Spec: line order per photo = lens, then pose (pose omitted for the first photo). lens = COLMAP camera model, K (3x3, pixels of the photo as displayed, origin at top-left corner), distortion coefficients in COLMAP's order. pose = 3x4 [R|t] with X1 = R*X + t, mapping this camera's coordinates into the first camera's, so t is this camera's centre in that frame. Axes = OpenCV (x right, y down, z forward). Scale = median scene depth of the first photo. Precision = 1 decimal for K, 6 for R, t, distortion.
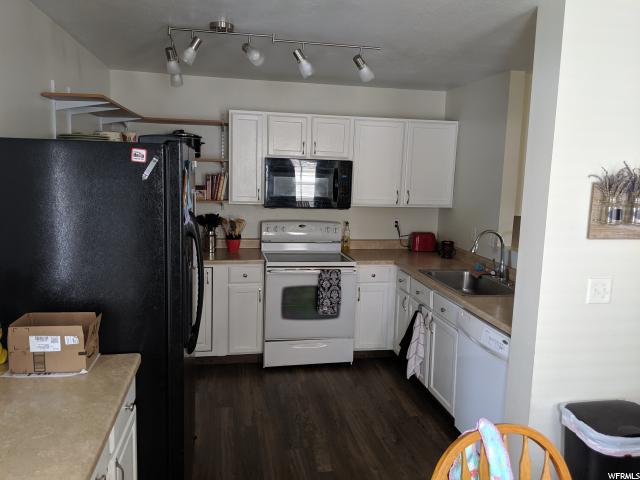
lens RADIAL K [[535.9, 0, 315.4], [0, 535.9, 227.6], [0, 0, 1]] dist [0.105821, -0.197588]
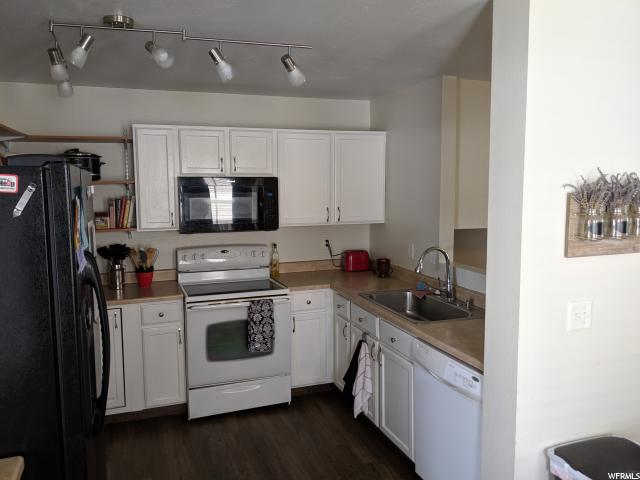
lens RADIAL K [[535.9, 0, 315.4], [0, 535.9, 227.6], [0, 0, 1]] dist [0.105821, -0.197588]
pose [[0.985922, -0.053285, 0.158490, -0.017917], [0.057524, 0.998096, -0.022275, -0.016725], [-0.157001, 0.031079, 0.987109, 0.105928]]
